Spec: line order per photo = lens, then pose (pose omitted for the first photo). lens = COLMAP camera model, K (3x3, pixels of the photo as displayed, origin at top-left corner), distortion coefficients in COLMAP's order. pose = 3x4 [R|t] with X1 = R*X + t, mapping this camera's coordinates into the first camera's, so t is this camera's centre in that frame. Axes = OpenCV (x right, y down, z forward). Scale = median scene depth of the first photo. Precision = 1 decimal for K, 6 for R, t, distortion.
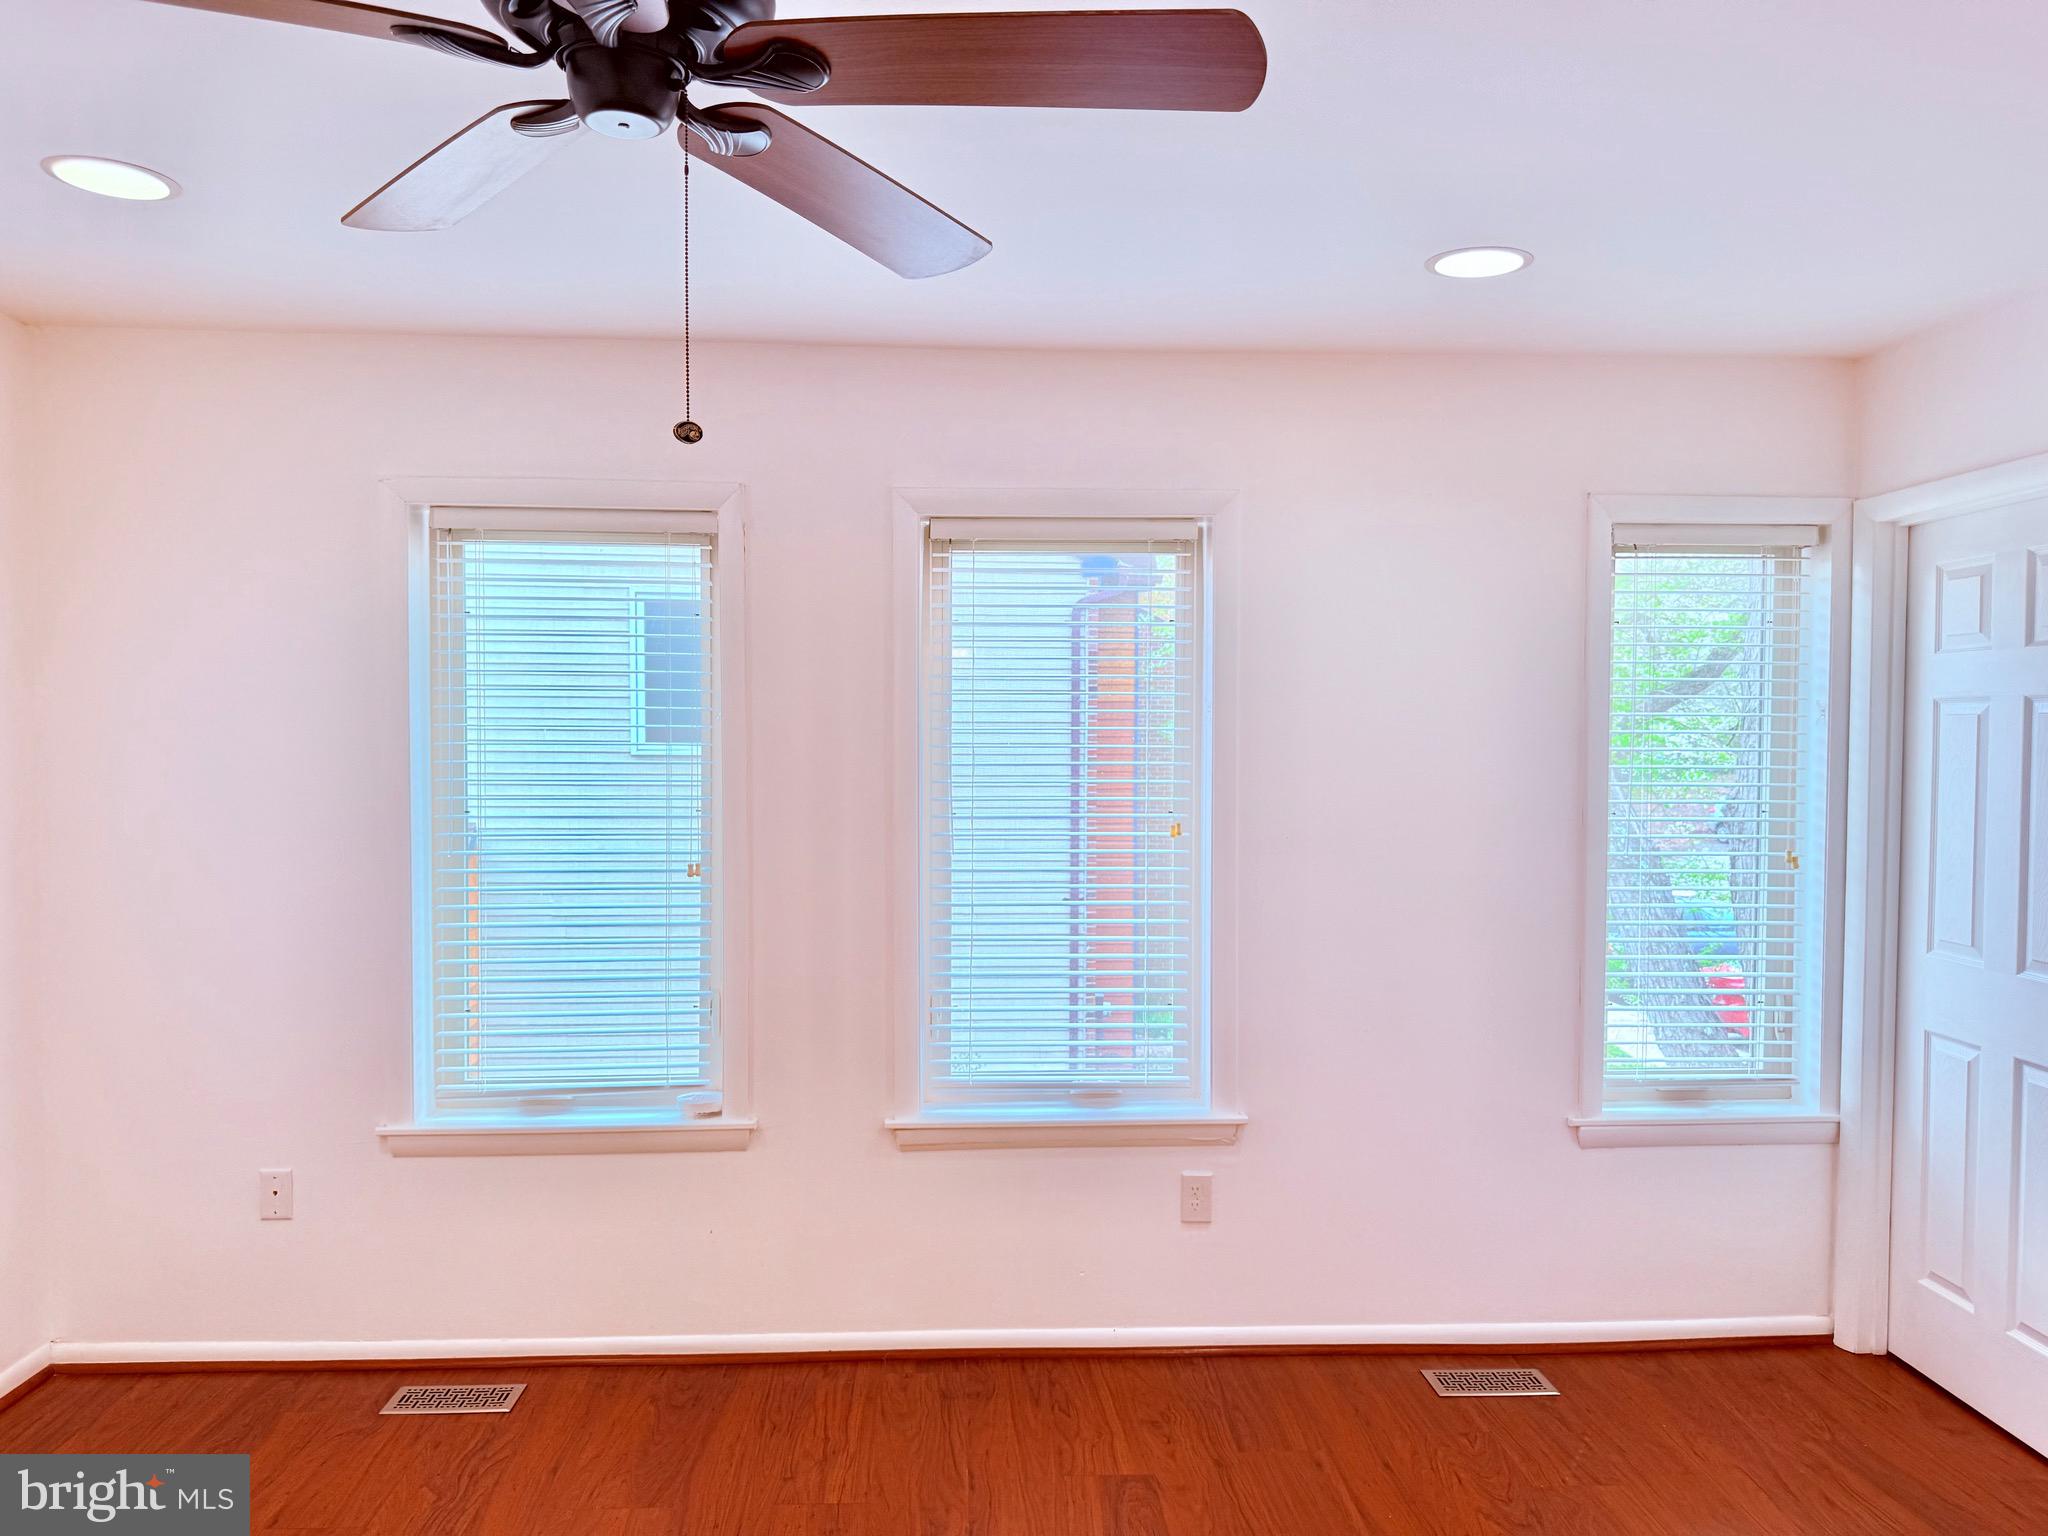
lens RADIAL K [[1416.7, 0, 1016.2], [0, 1416.7, 777.4], [0, 0, 1]] dist [0.047181, -0.074490]
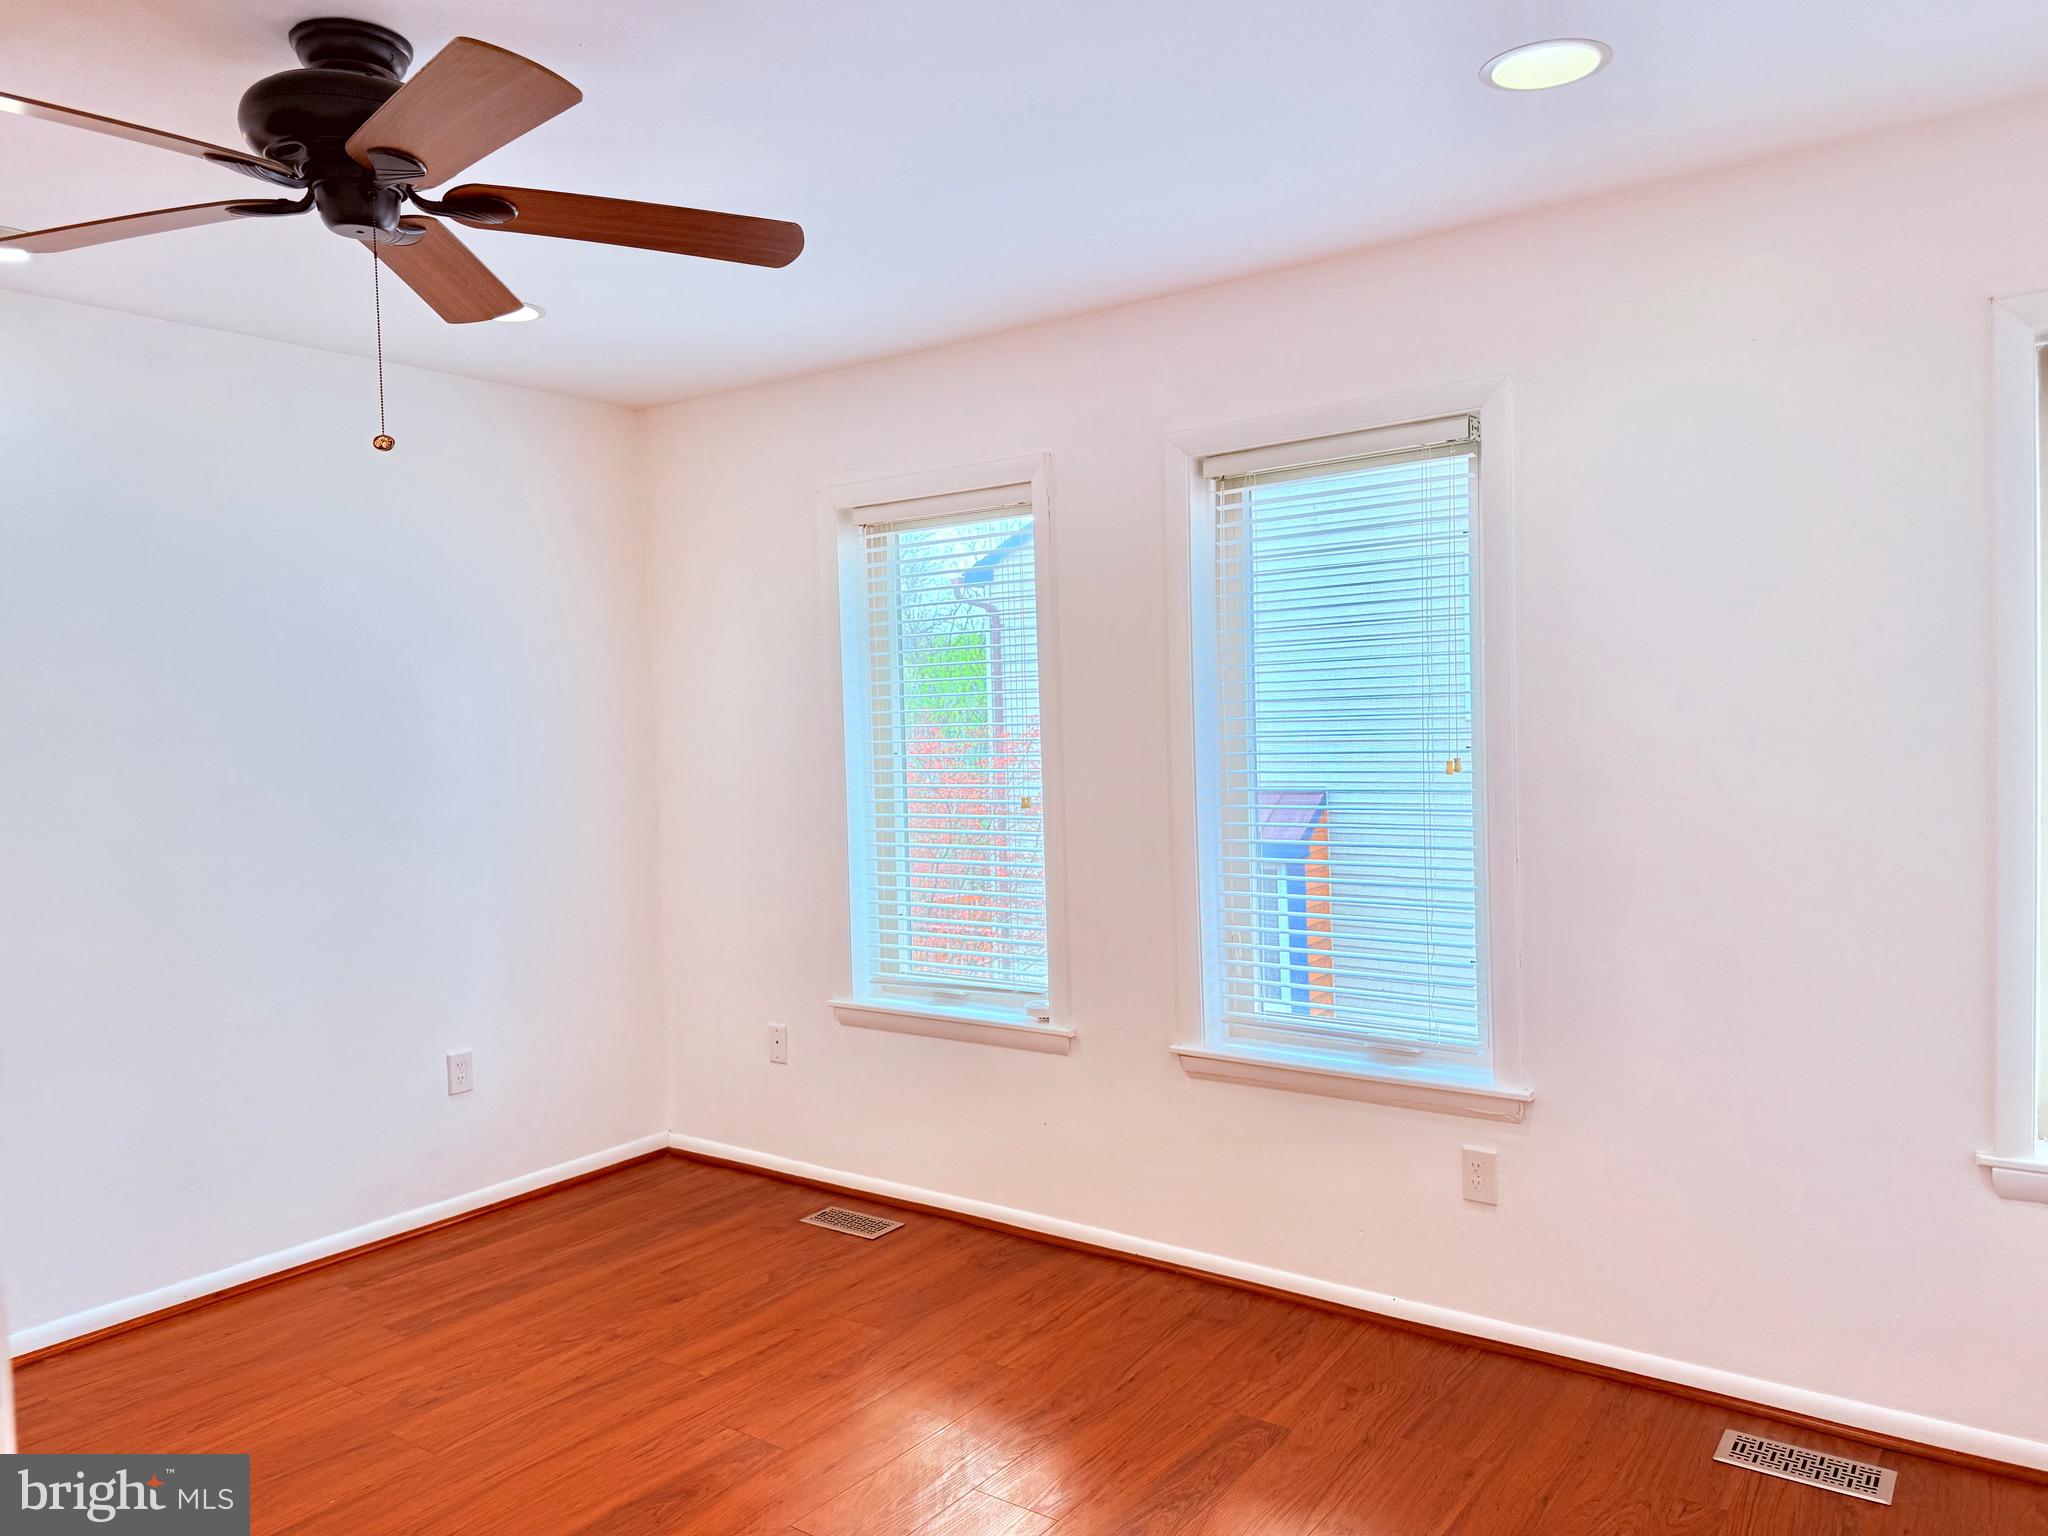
lens RADIAL K [[1416.7, 0, 1007.1], [0, 1416.7, 776.4], [0, 0, 1]] dist [0.047181, -0.074490]
pose [[0.792626, 0.009835, -0.609628, 0.439139], [0.006034, 0.999694, 0.023972, 0.019965], [0.609678, -0.022679, 0.792325, 0.109132]]
